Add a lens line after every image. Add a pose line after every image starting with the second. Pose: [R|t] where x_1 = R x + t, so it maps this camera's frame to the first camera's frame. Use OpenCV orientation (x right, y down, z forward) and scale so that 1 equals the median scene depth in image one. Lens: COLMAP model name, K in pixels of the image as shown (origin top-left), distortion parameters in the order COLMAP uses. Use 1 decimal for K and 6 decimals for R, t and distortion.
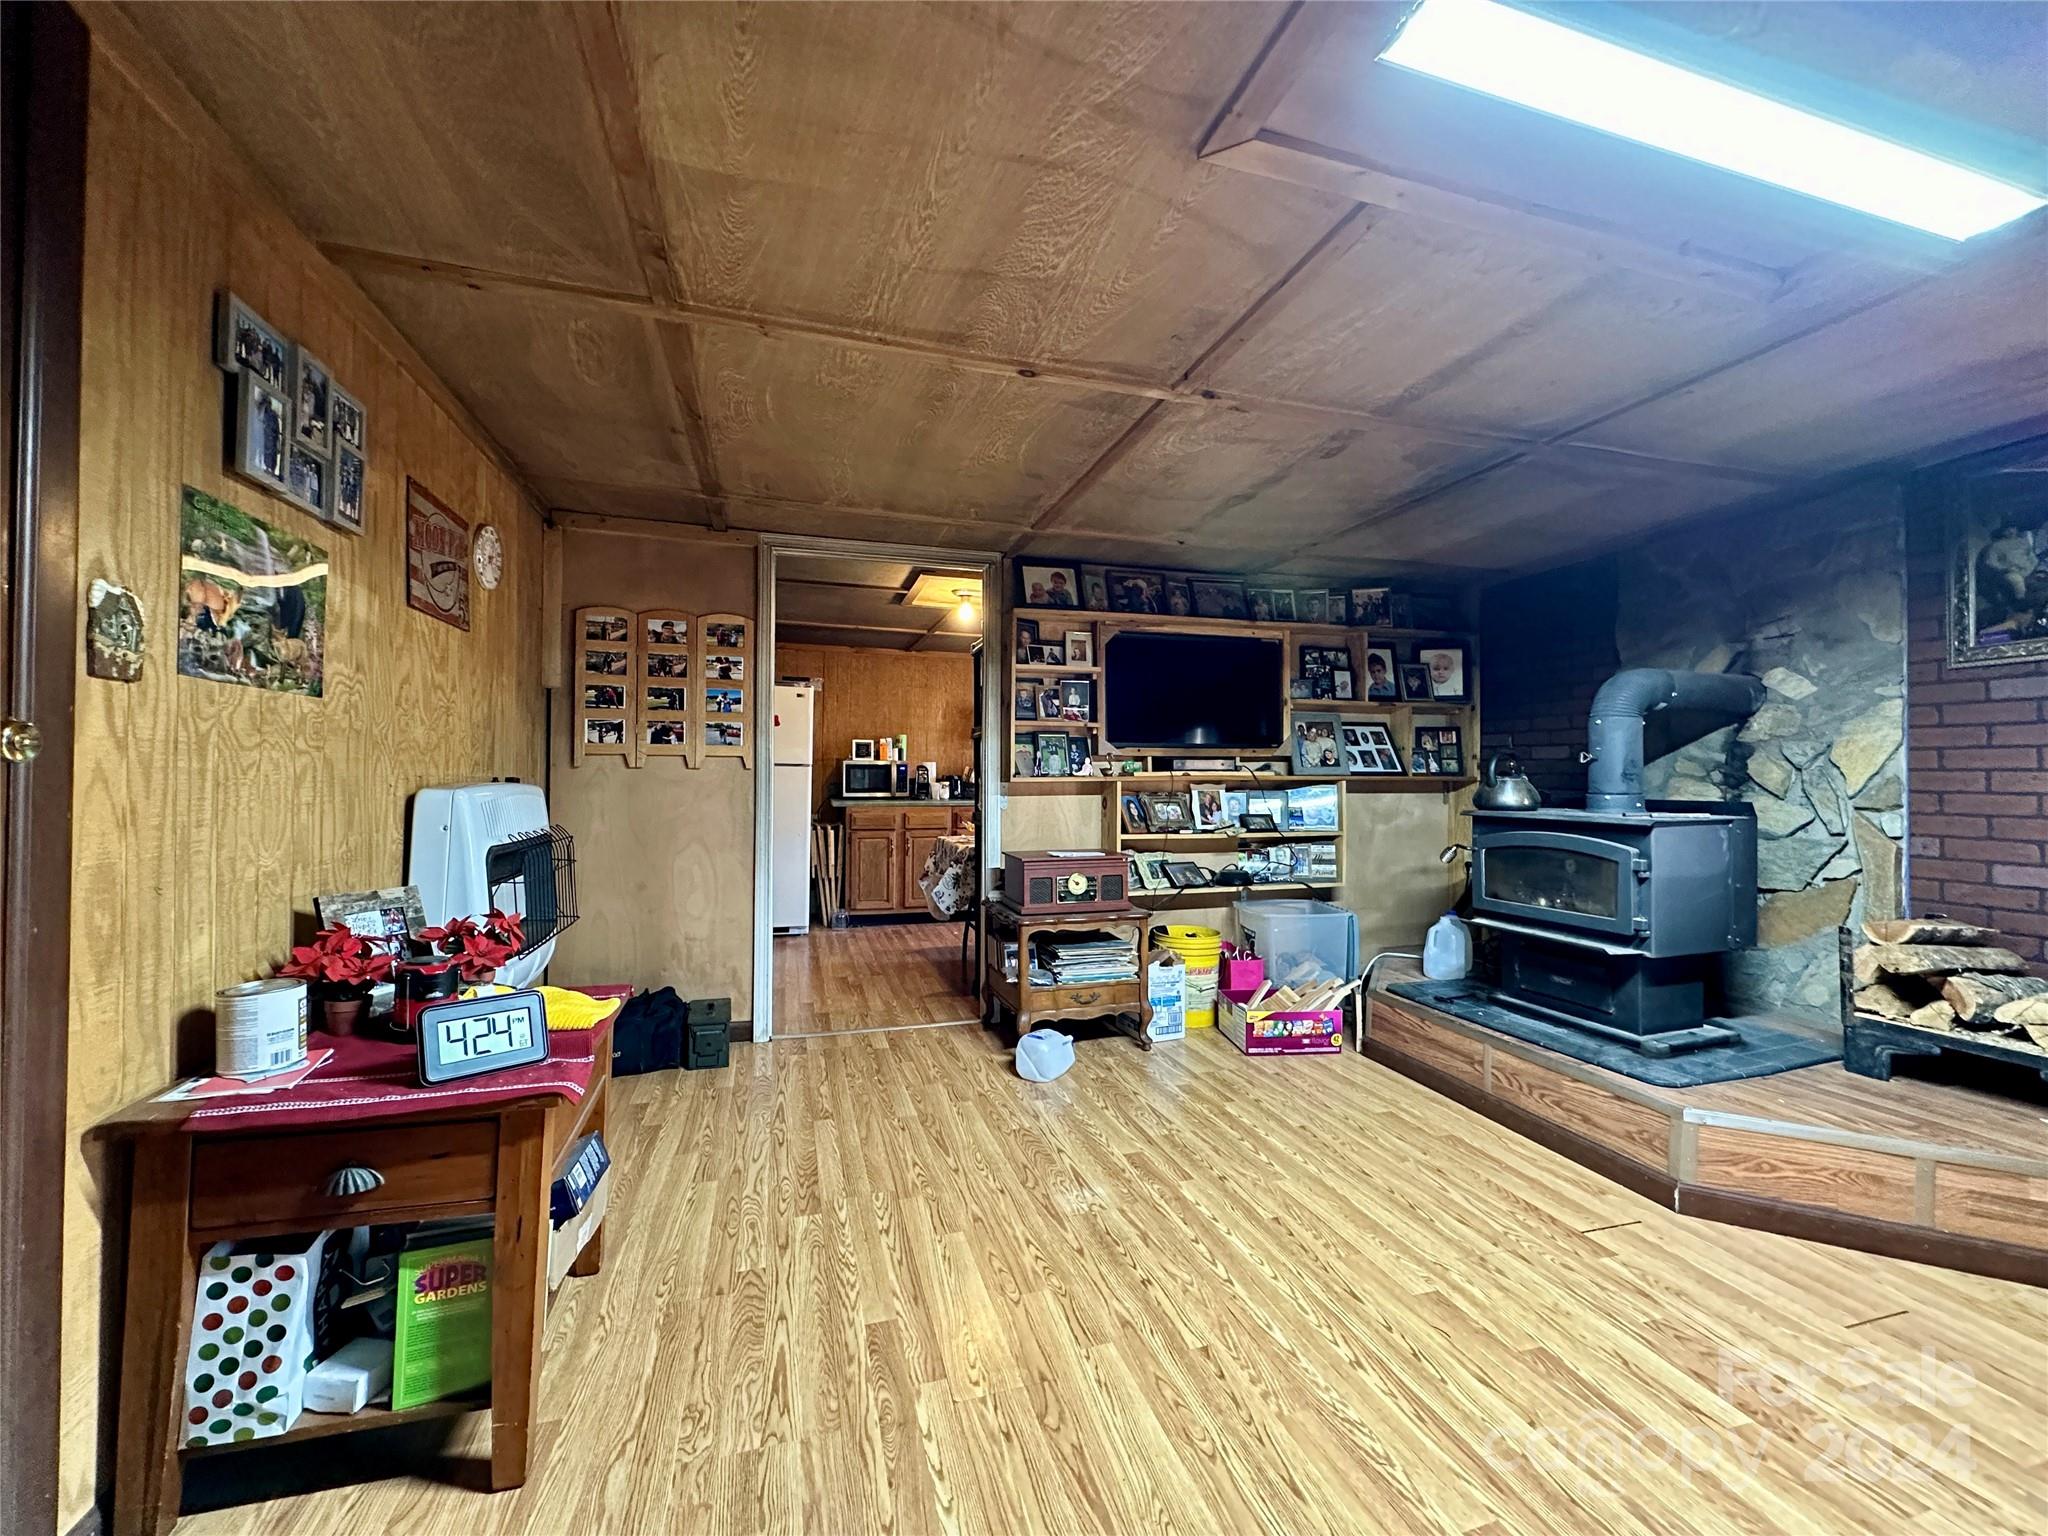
lens RADIAL K [[817.8, 0, 1027.7], [0, 817.8, 766.7], [0, 0, 1]] dist [-0.000300, 0.000334]
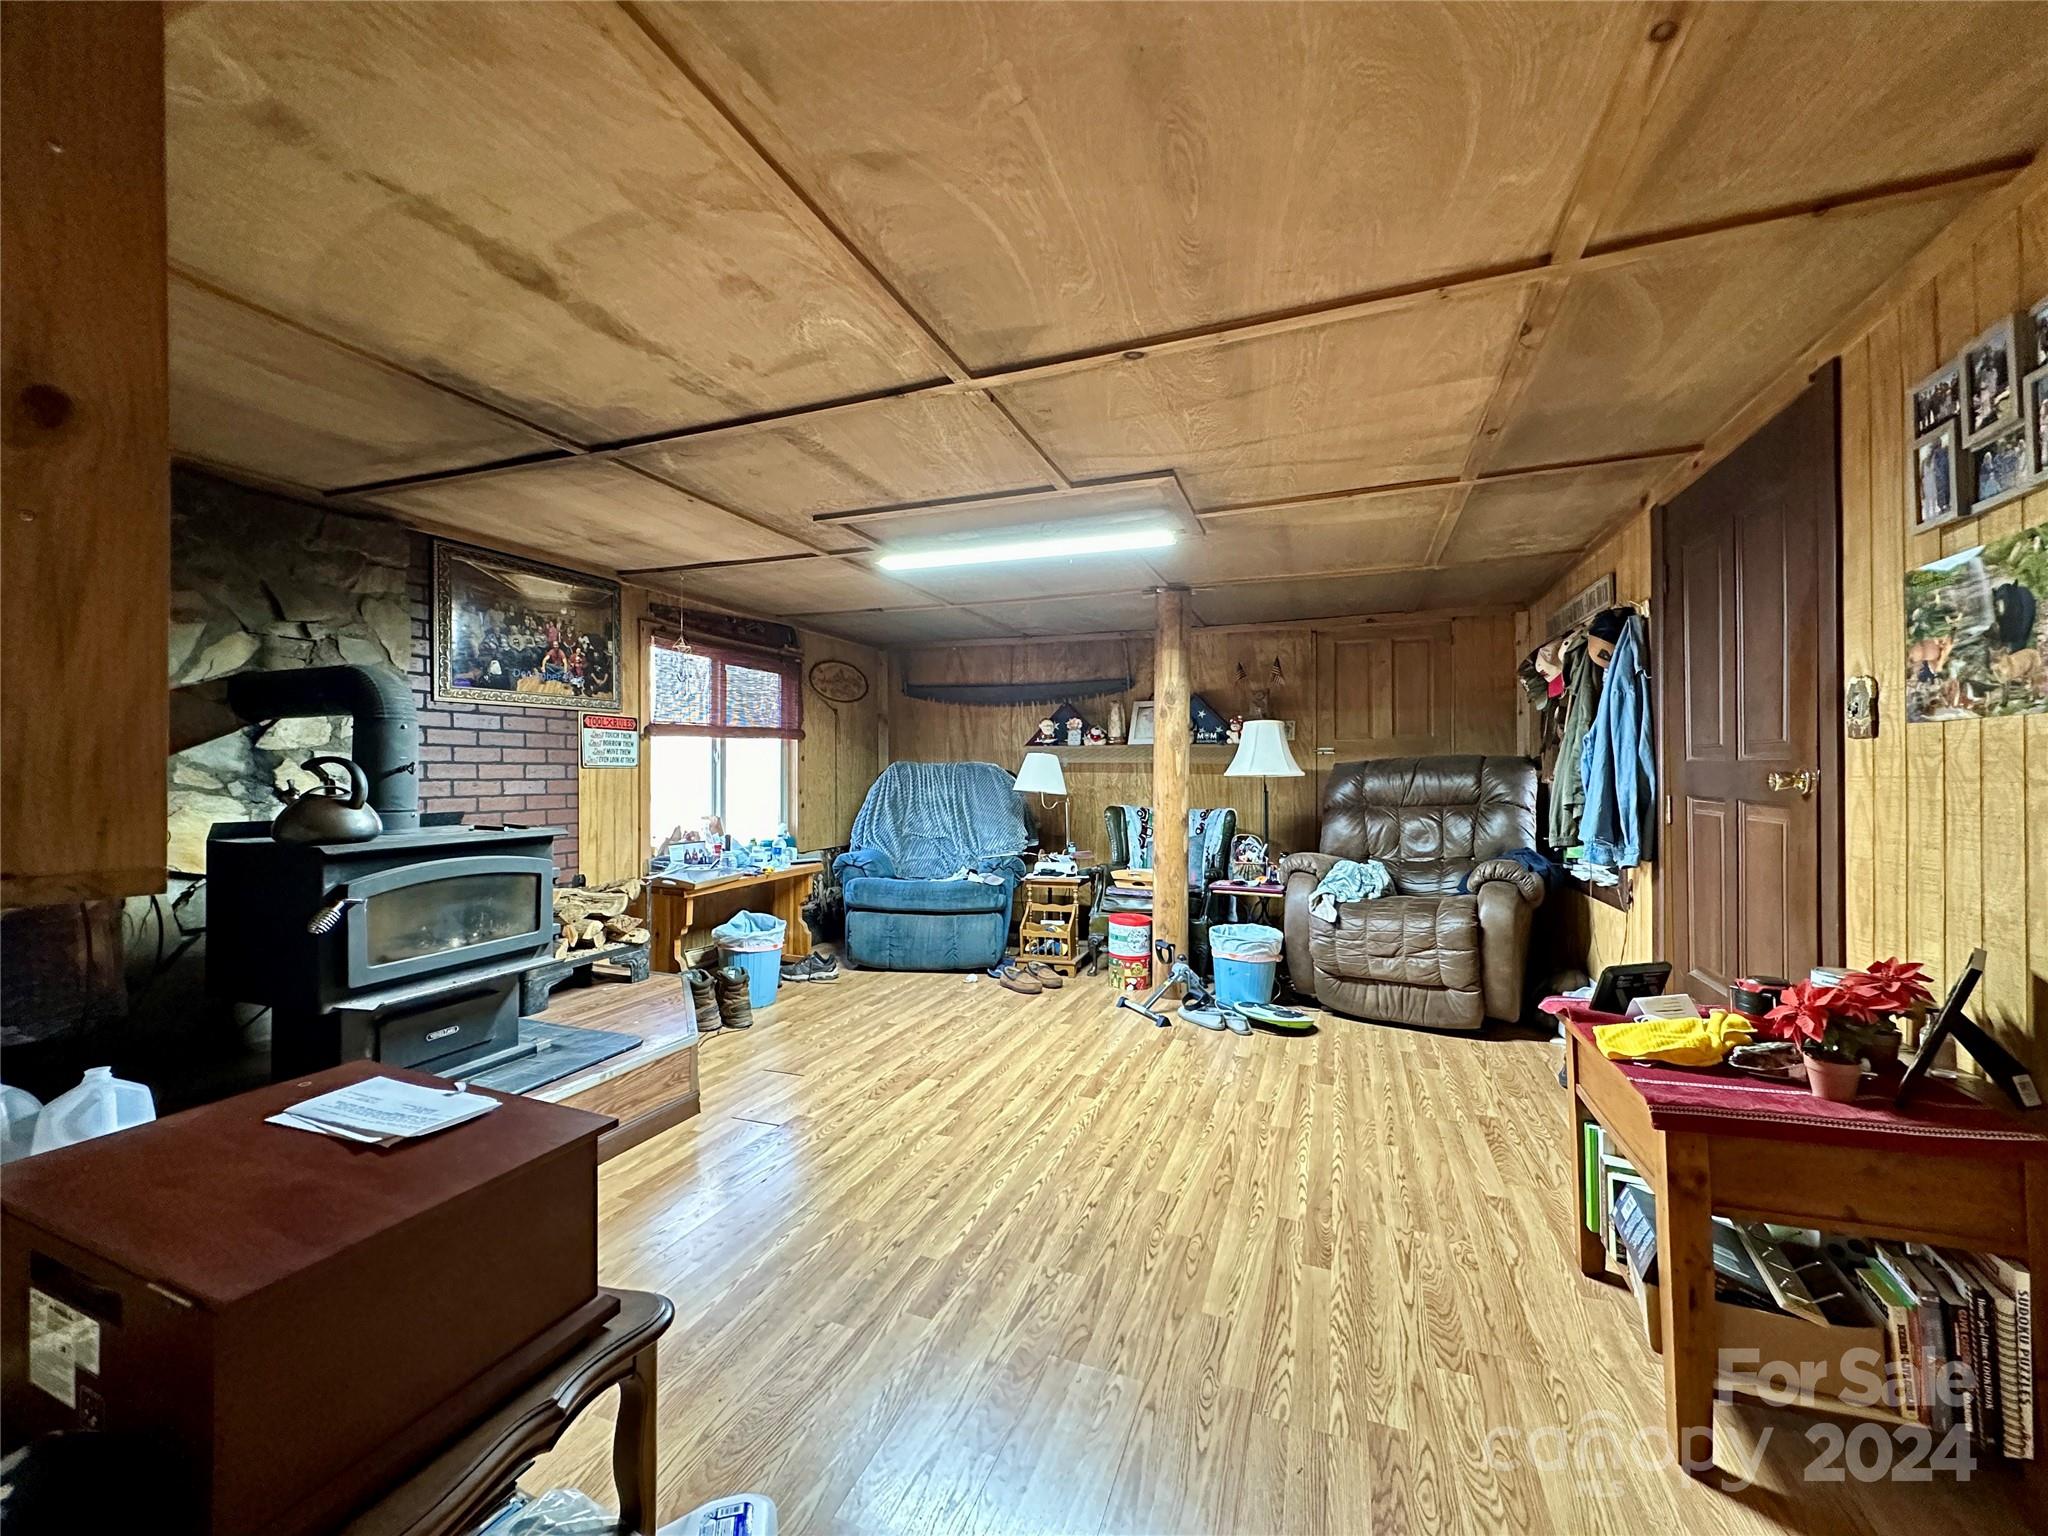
lens RADIAL K [[817.8, 0, 1023.3], [0, 817.8, 765.4], [0, 0, 1]] dist [-0.000300, 0.000334]
pose [[-0.790097, 0.000554, 0.612982, -0.290228], [-0.008488, 0.999894, -0.011843, -0.008603], [-0.612923, -0.014560, -0.790008, 1.127213]]
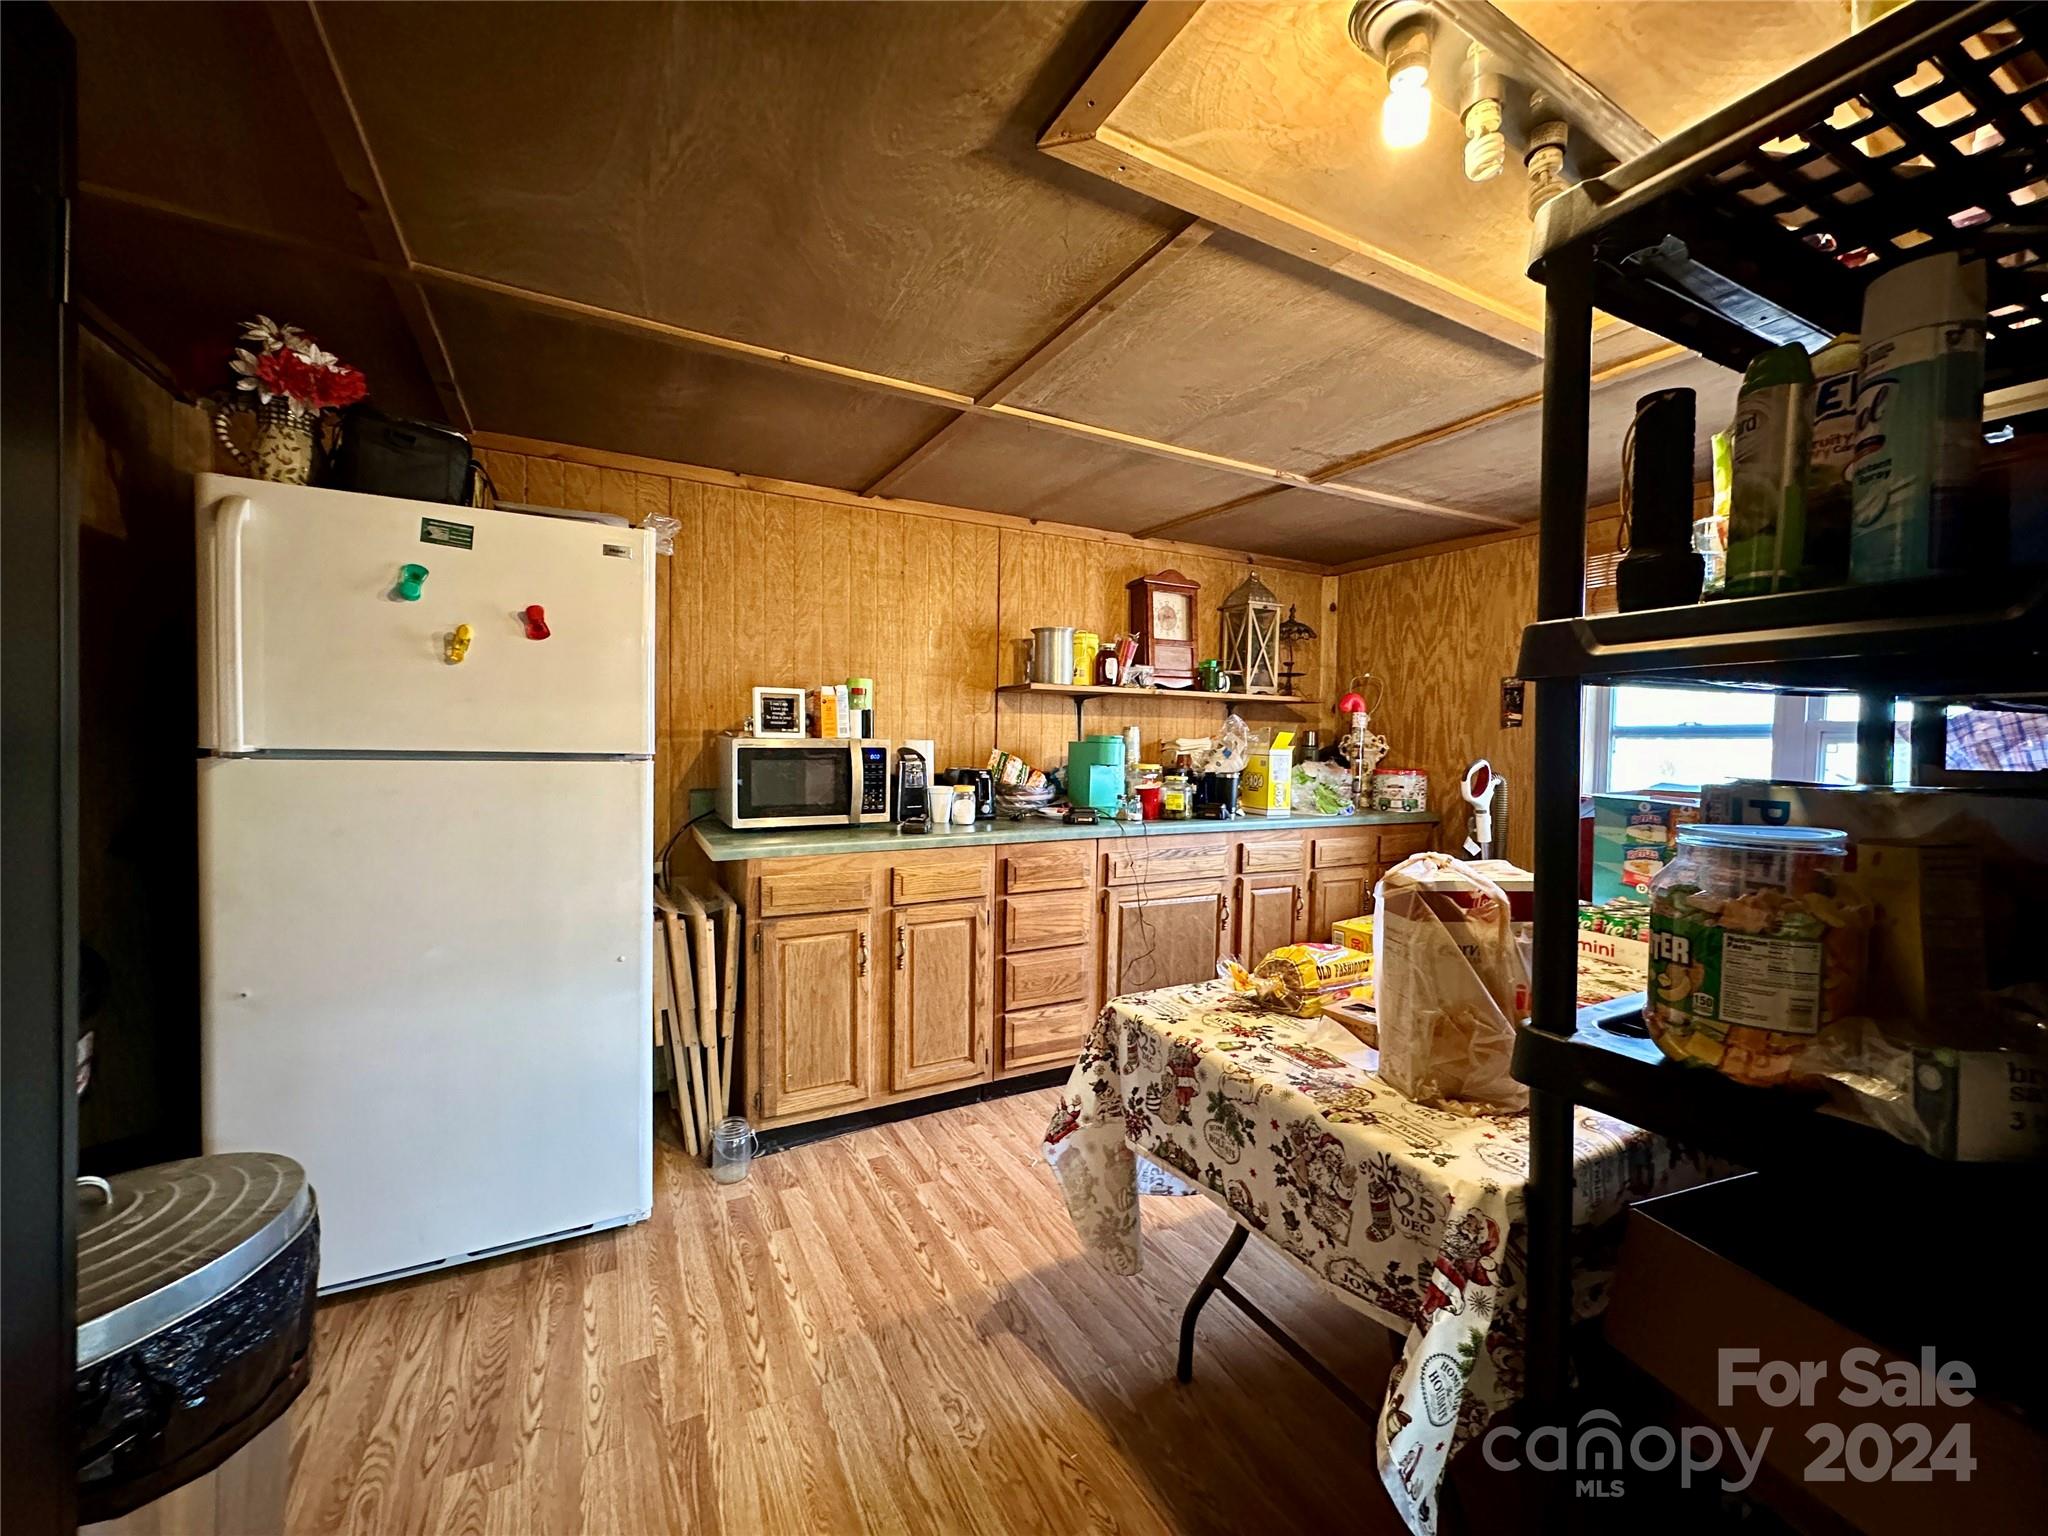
lens RADIAL K [[817.8, 0, 1022.9], [0, 817.8, 769.6], [0, 0, 1]] dist [-0.000300, 0.000334]
pose [[0.980490, -0.003415, 0.196539, -0.180438], [-0.007177, 0.998561, 0.053154, -0.016243], [-0.196437, -0.053528, 0.979054, 0.635404]]
